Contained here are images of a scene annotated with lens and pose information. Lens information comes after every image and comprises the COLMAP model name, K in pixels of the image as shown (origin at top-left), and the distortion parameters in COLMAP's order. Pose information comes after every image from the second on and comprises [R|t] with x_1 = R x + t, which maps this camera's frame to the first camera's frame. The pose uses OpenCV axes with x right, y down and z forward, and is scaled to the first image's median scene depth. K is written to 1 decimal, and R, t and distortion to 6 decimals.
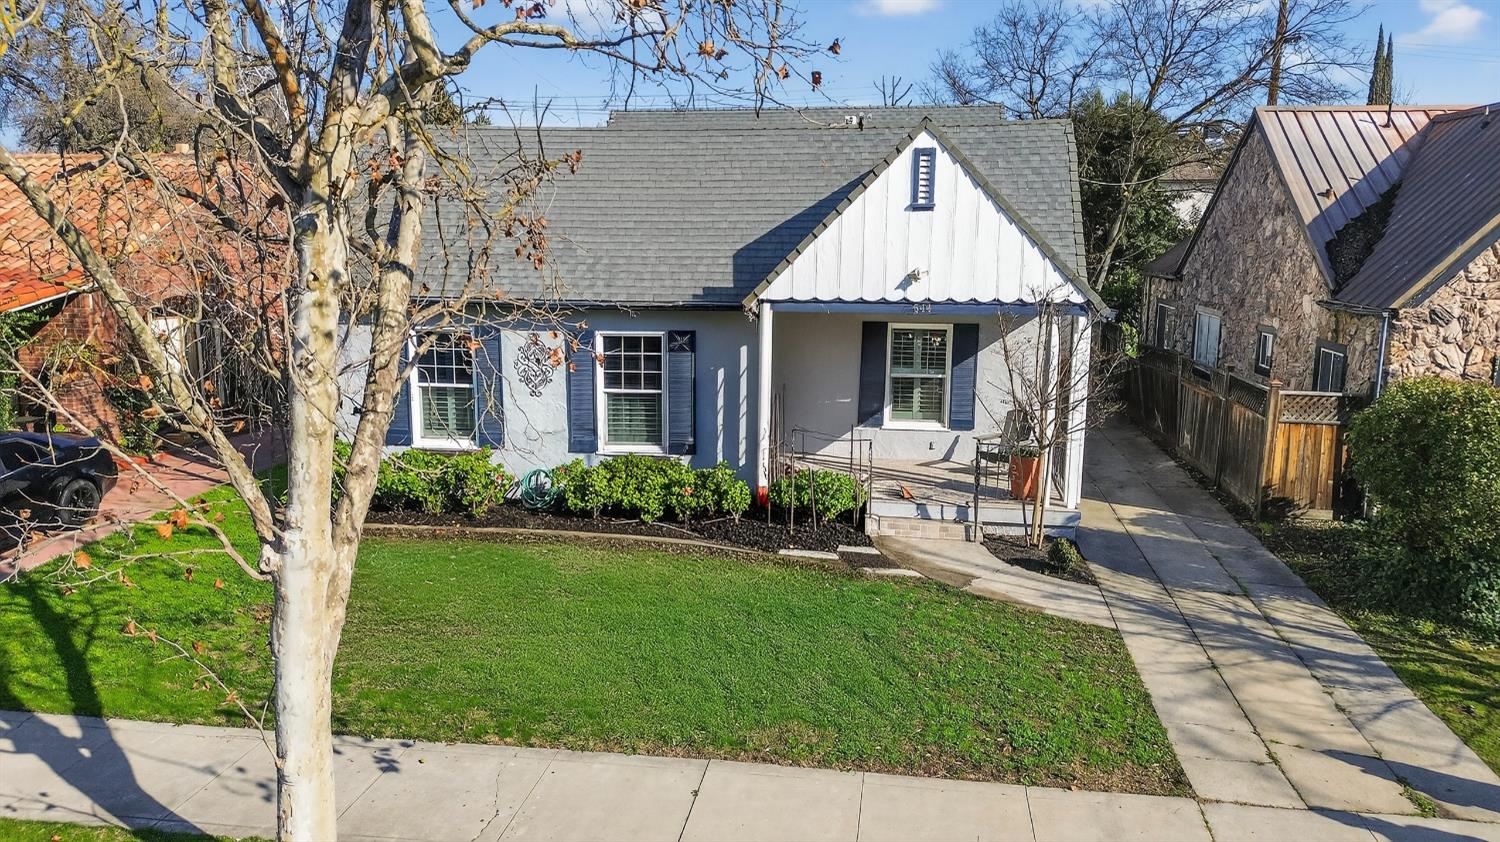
lens RADIAL K [[1059.9, 0, 752.3], [0, 1059.9, 417.4], [0, 0, 1]] dist [0.102768, -0.104210]
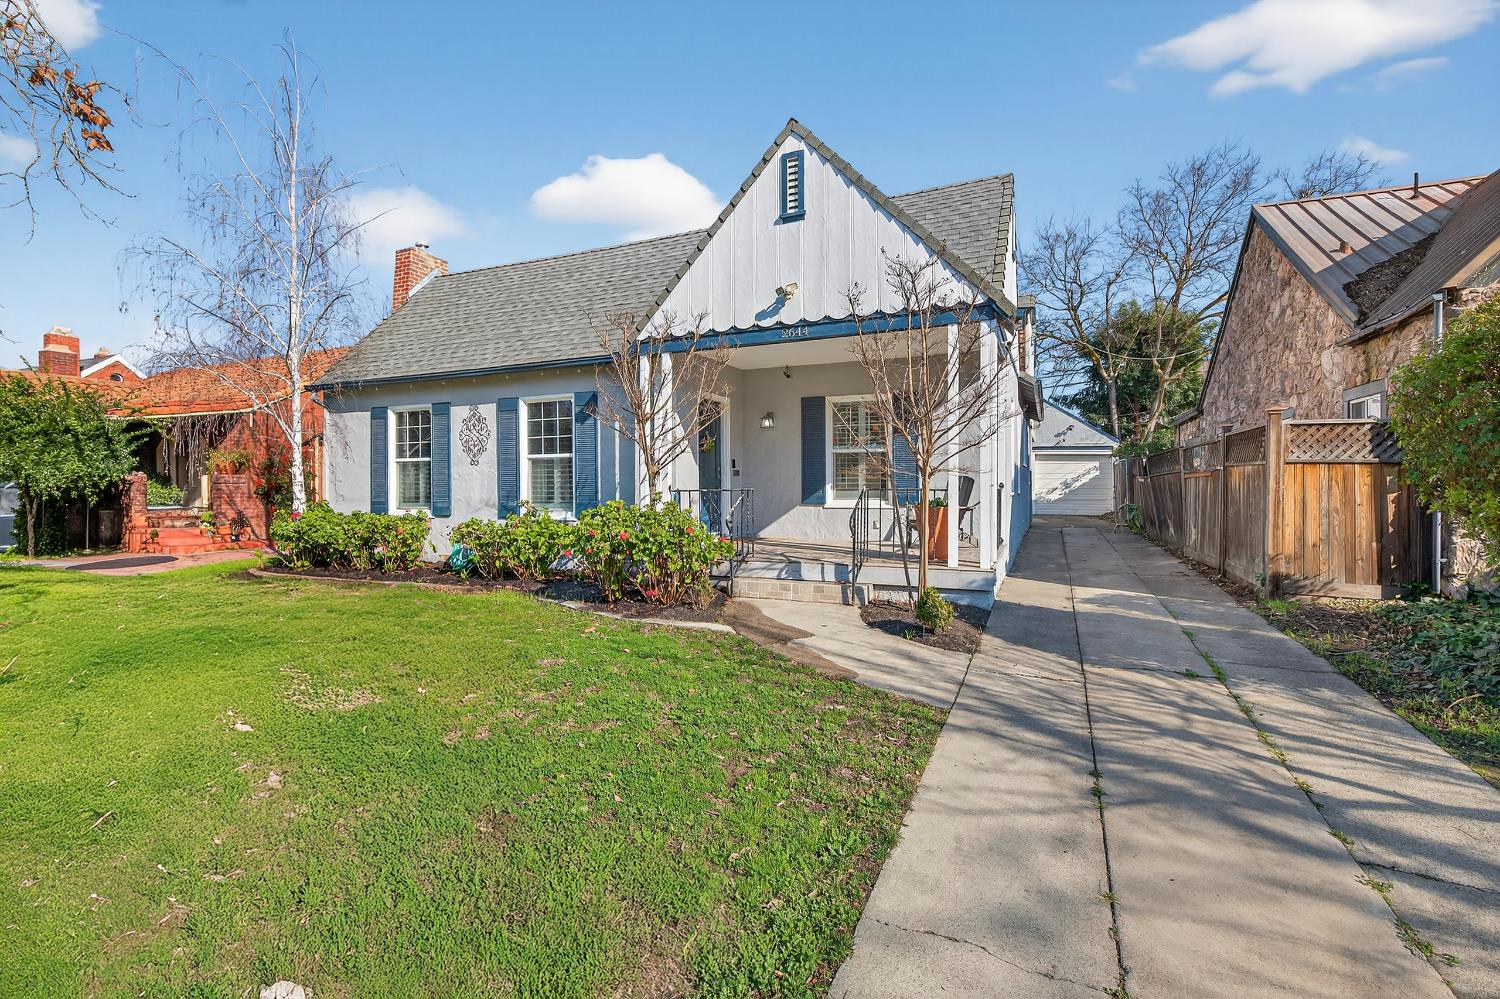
lens RADIAL K [[678.3, 0, 761.4], [0, 678.3, 482.0], [0, 0, 1]] dist [0.000031, -0.000321]
pose [[0.966311, -0.010740, -0.257152, 0.263159], [-0.032969, 0.985733, -0.165056, 0.105671], [0.255256, 0.167974, 0.952171, 0.474277]]
